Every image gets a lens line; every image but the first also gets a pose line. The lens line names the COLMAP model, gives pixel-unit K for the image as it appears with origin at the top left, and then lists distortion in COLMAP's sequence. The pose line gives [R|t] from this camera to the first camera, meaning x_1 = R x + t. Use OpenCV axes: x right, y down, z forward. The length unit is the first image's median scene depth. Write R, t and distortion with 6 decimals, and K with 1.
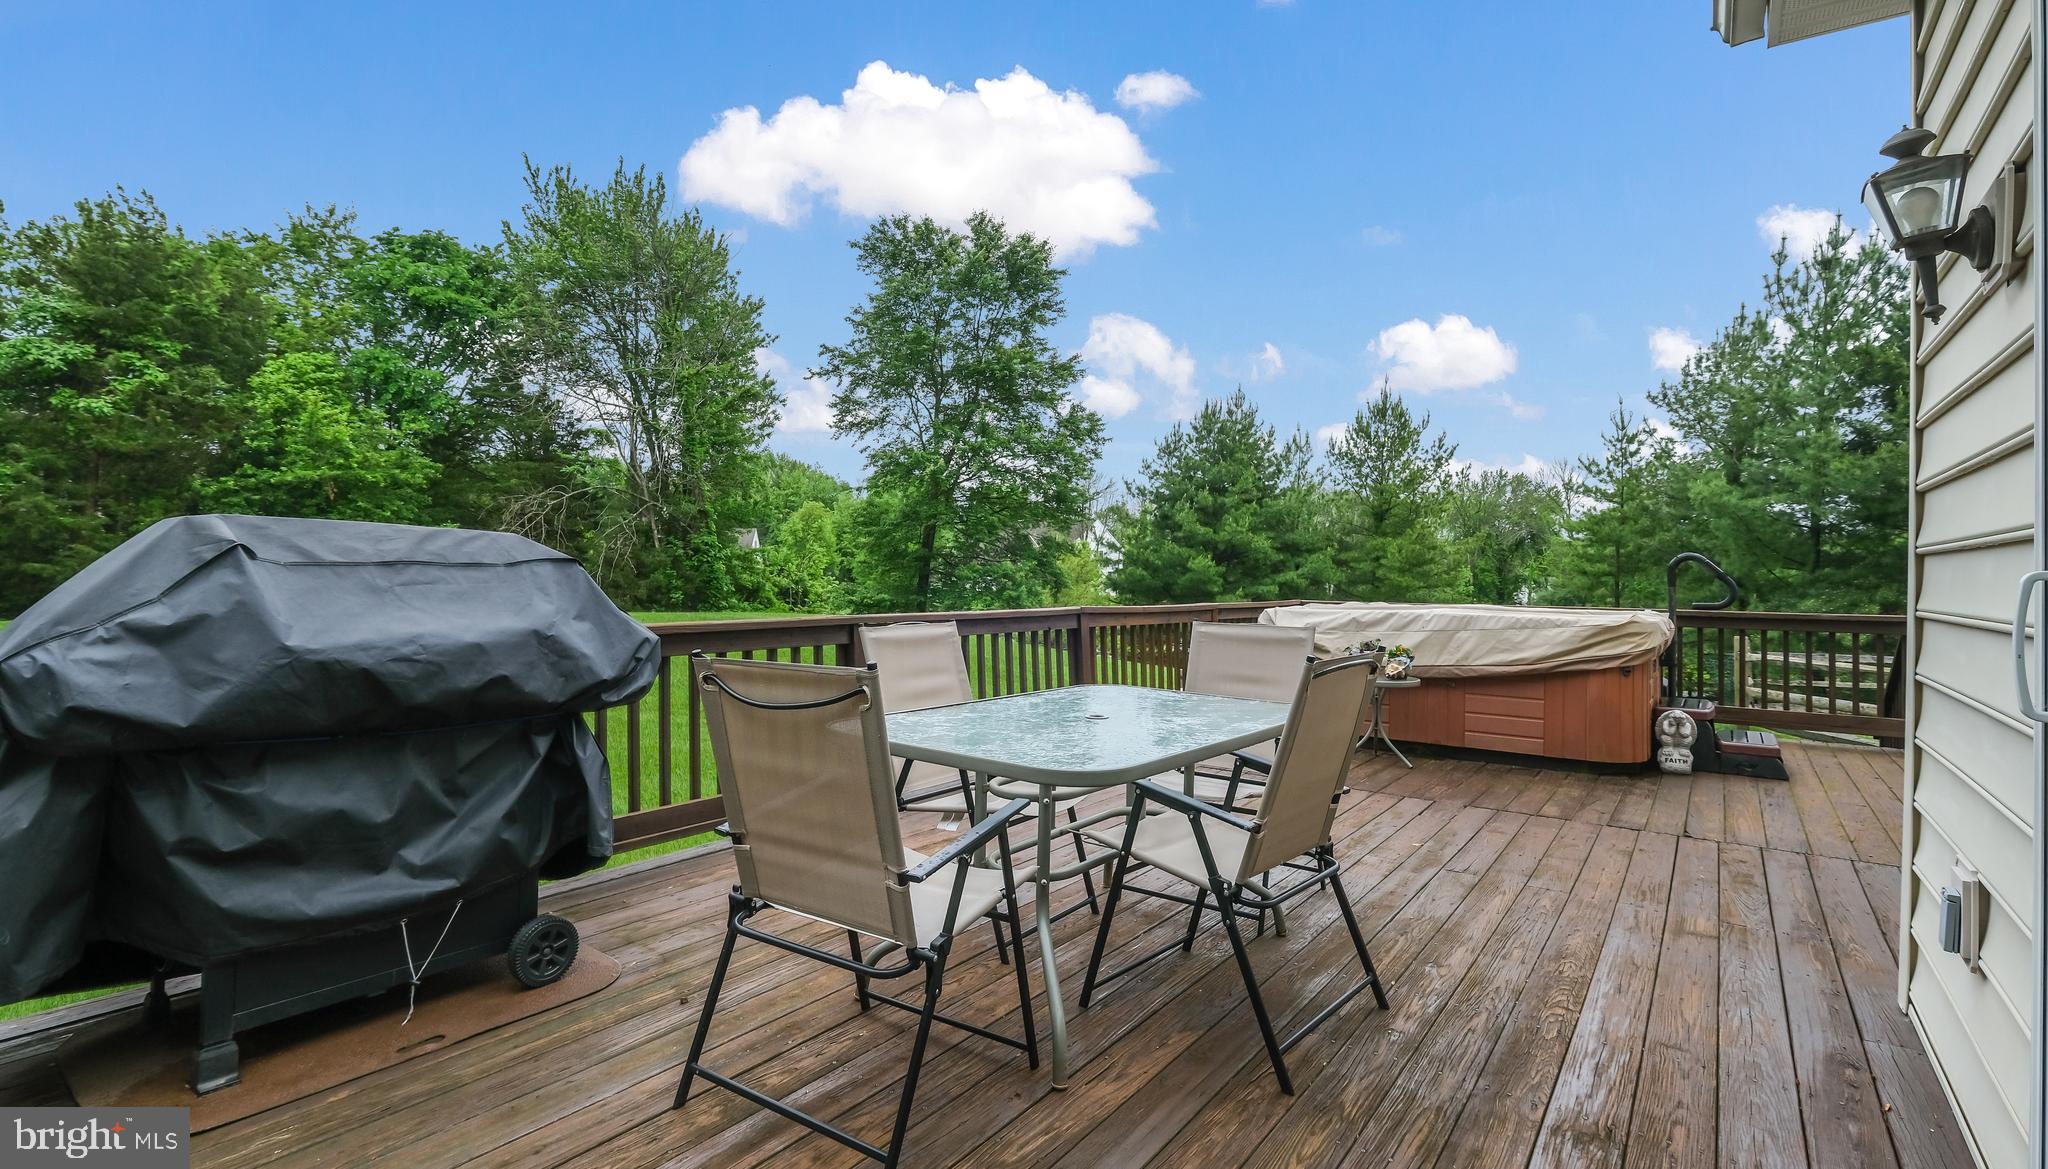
lens RADIAL K [[942.8, 0, 1018.8], [0, 942.8, 580.9], [0, 0, 1]] dist [-0.018740, -0.000357]
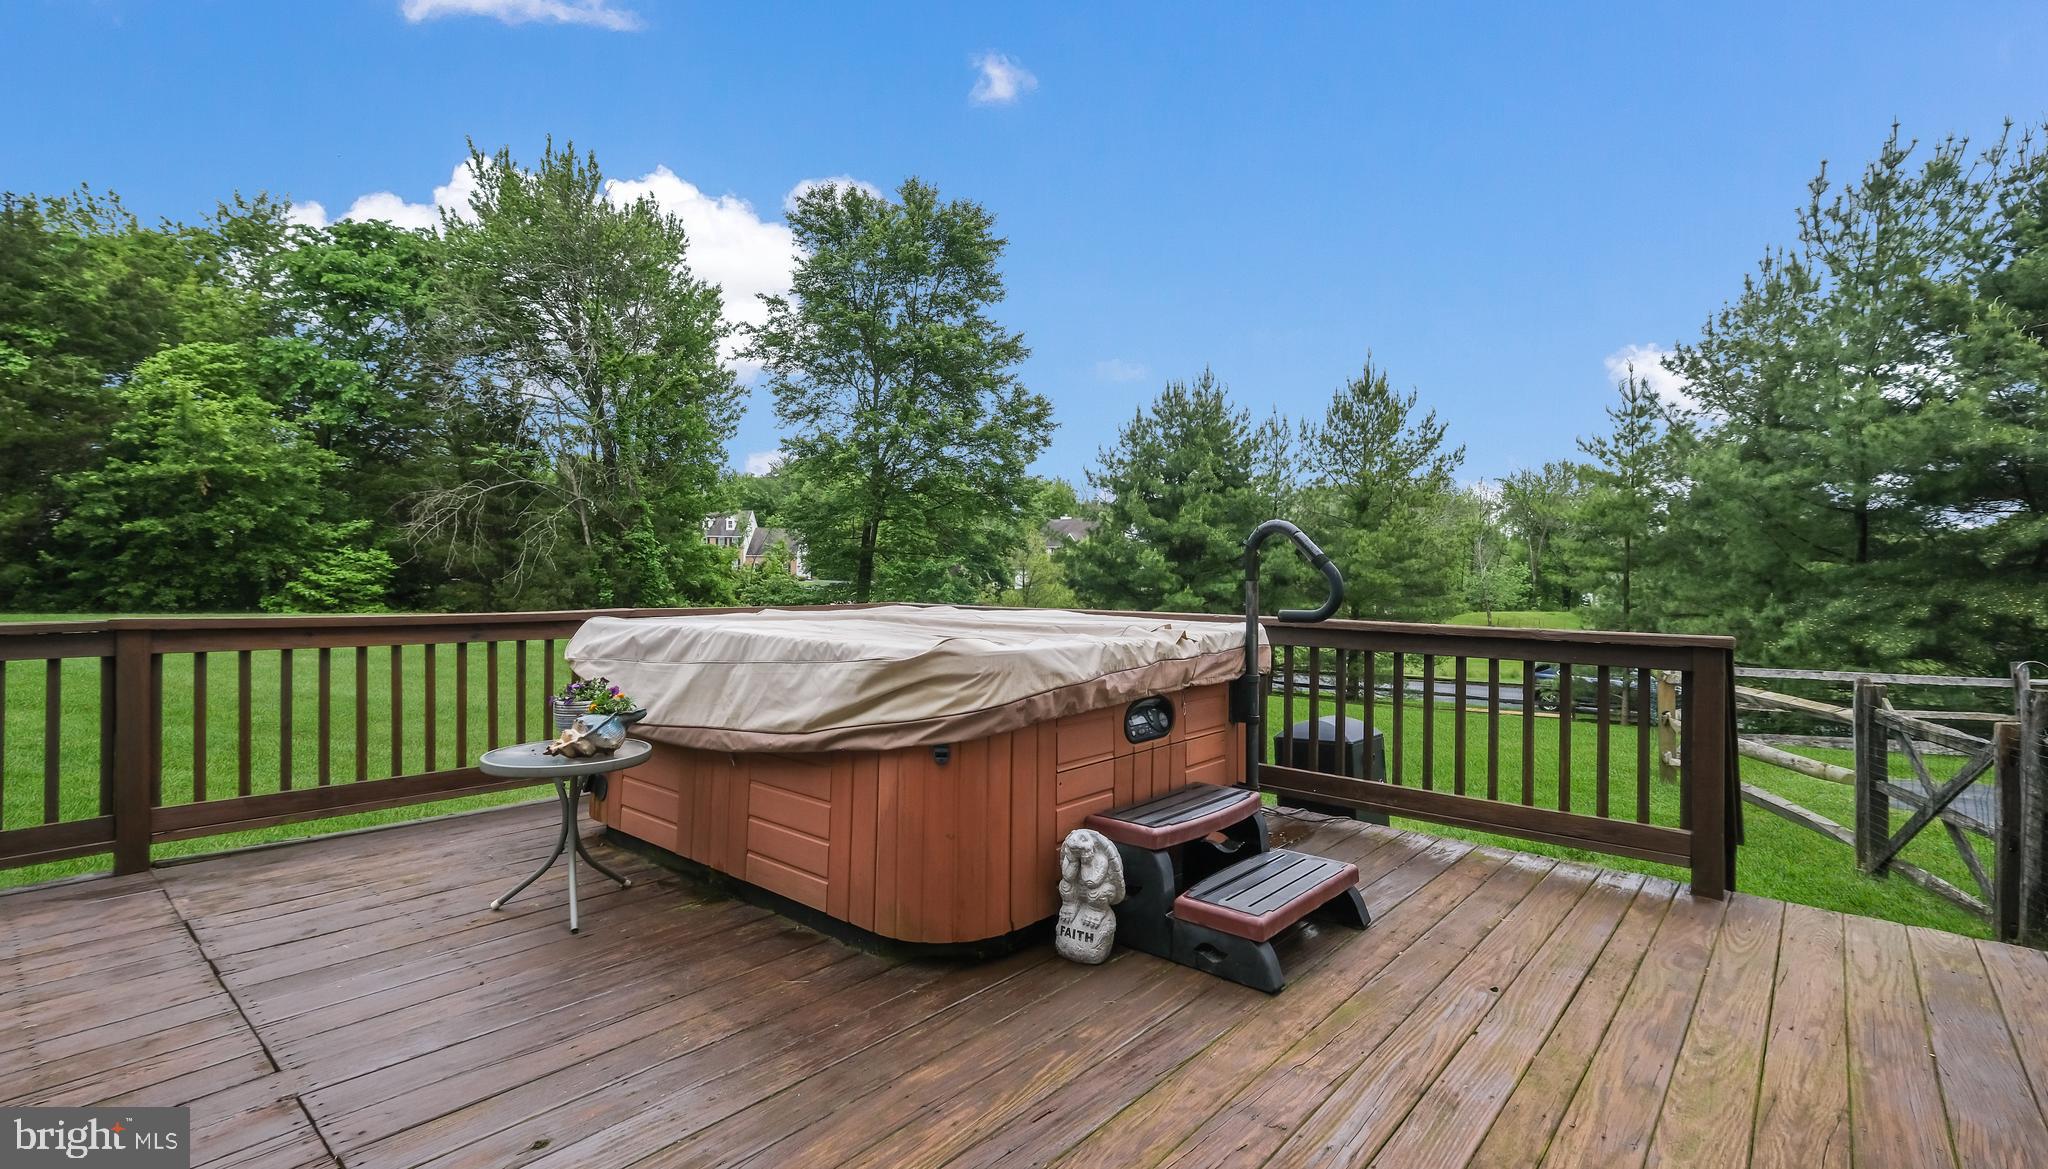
lens RADIAL K [[925.0, 0, 1028.1], [0, 925.0, 586.2], [0, 0, 1]] dist [0.001486, 0.000534]
pose [[0.997467, -0.001890, -0.071110, 0.147601], [0.002403, 0.999972, 0.007125, 0.001176], [0.071095, -0.007278, 0.997443, 0.105824]]
